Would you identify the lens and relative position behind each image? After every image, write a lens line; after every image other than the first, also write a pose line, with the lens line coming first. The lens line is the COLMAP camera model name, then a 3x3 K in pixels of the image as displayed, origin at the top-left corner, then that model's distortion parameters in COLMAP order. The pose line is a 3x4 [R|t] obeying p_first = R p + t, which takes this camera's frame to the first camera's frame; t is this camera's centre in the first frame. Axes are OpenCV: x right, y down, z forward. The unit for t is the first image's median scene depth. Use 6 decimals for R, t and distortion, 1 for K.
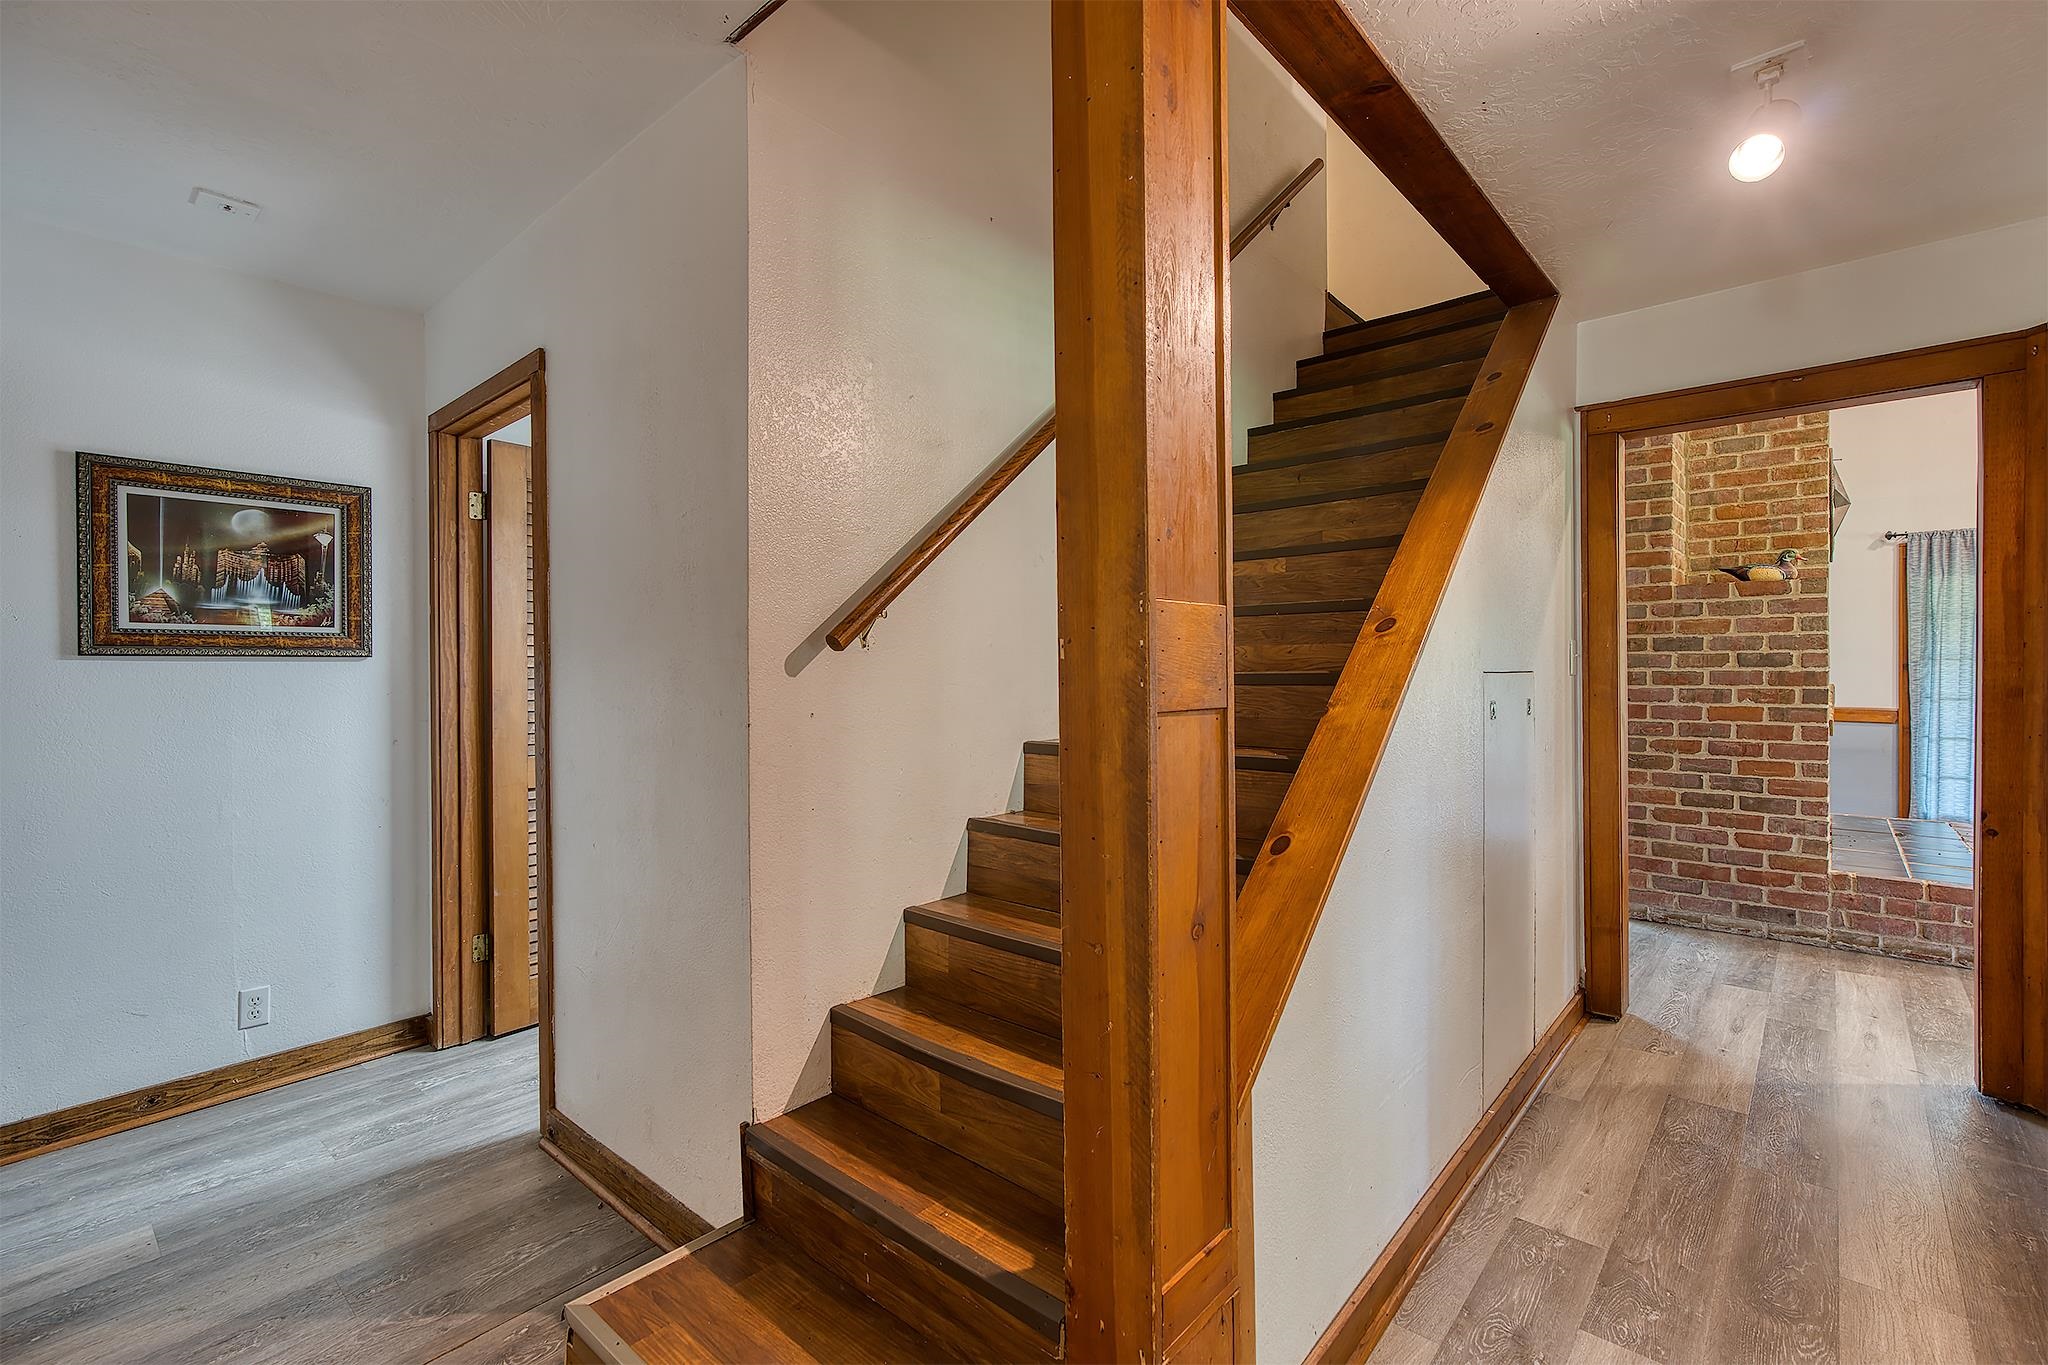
lens RADIAL K [[935.2, 0, 1021.2], [0, 935.2, 674.0], [0, 0, 1]] dist [0.002038, 0.007871]
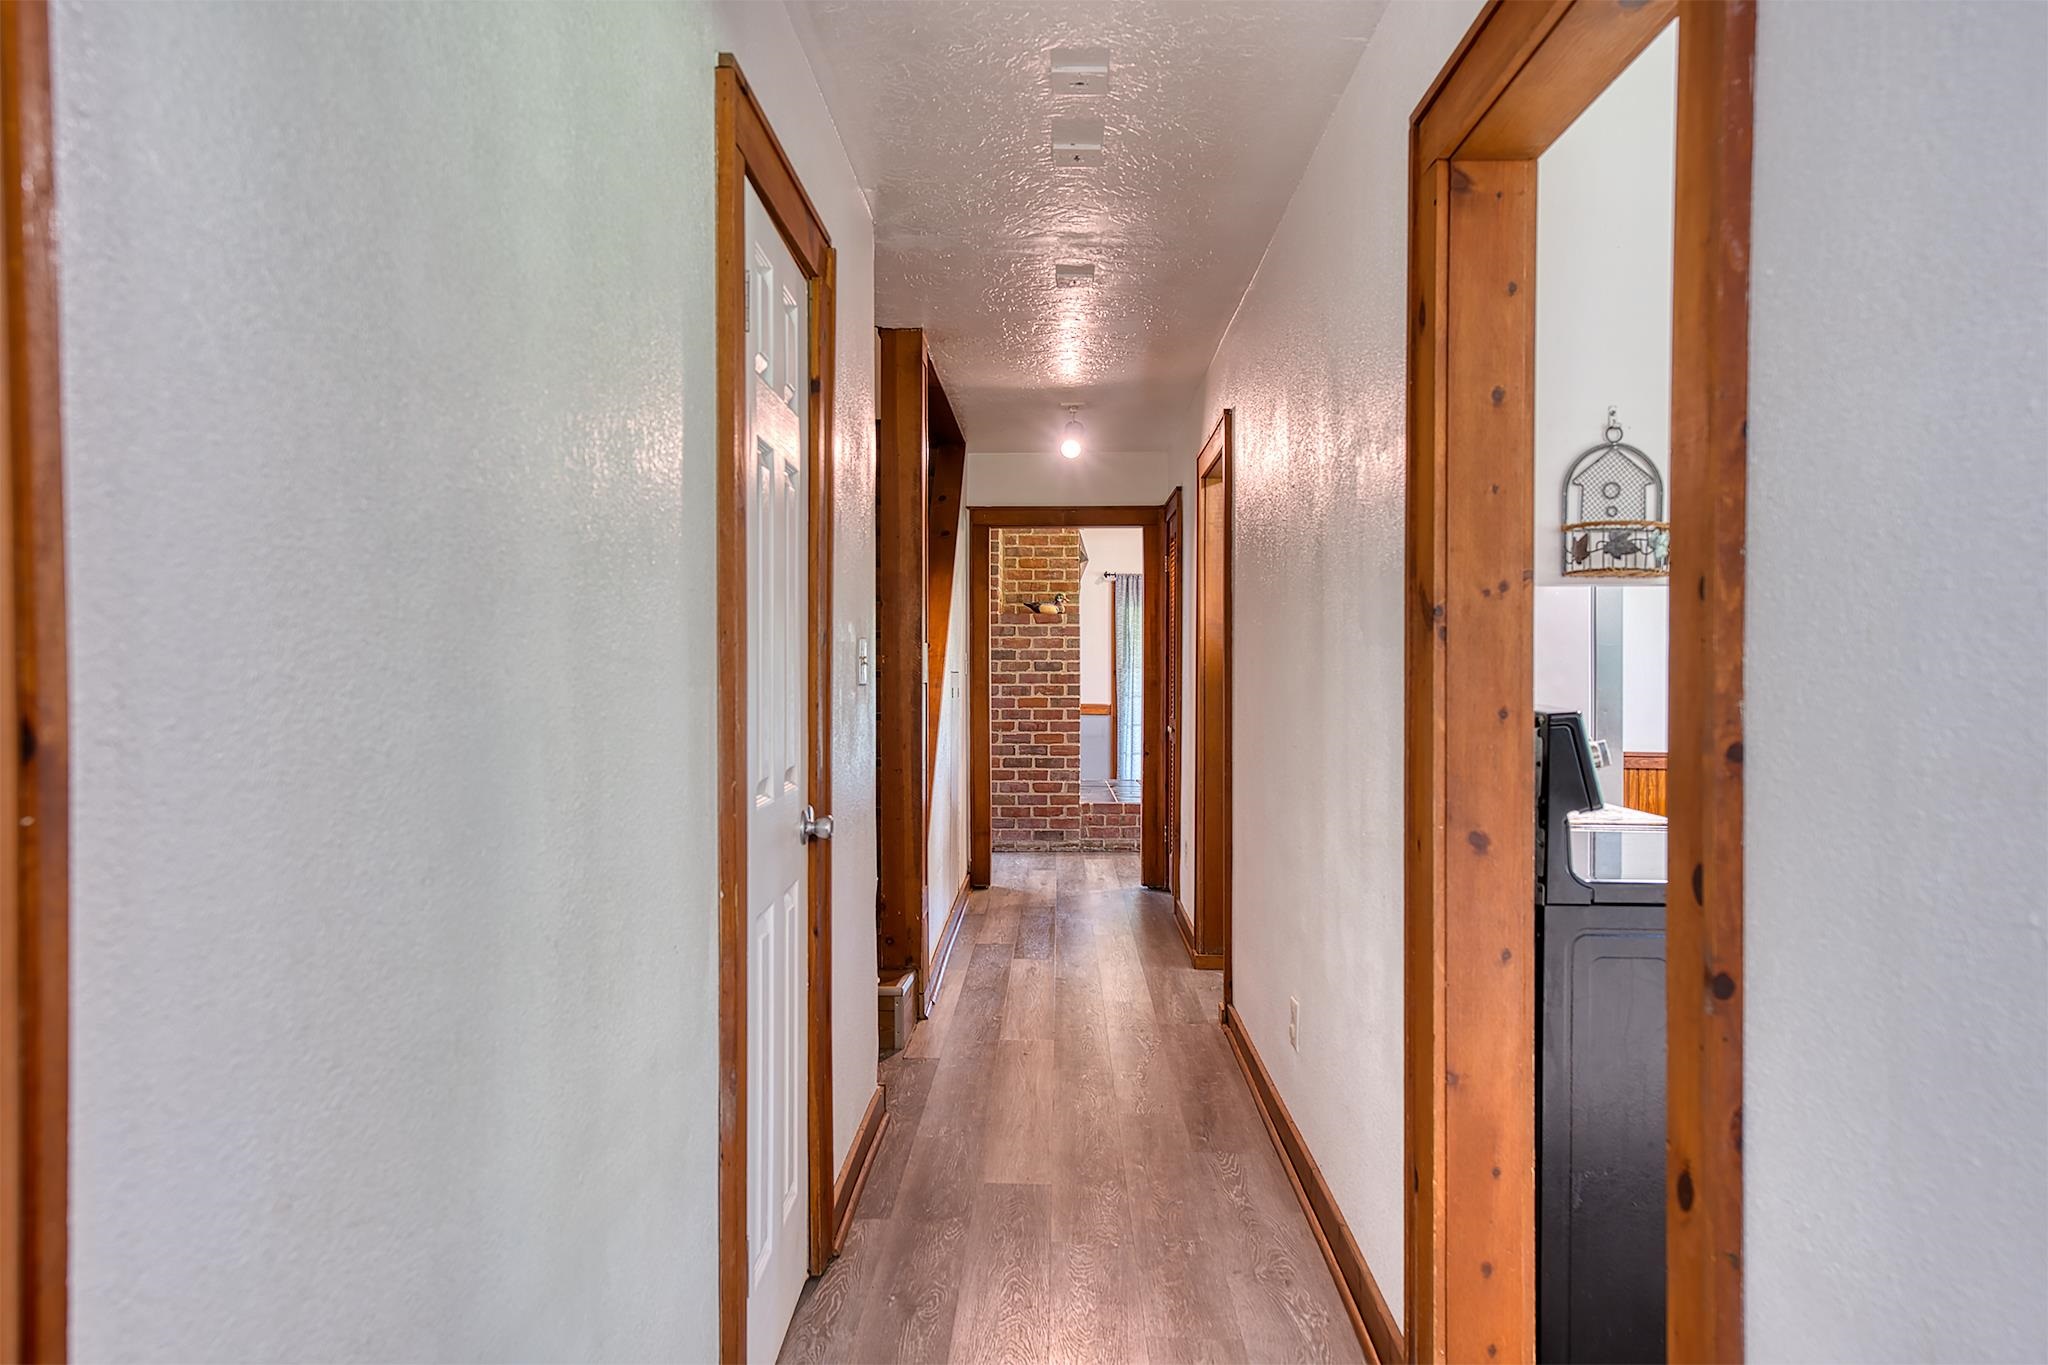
lens RADIAL K [[935.2, 0, 1025.1], [0, 935.2, 678.8], [0, 0, 1]] dist [0.002038, 0.007871]
pose [[0.791441, 0.000640, 0.611246, -0.150880], [-0.001413, 0.999999, 0.000781, 0.003540], [-0.611244, -0.001482, 0.791440, -0.159135]]
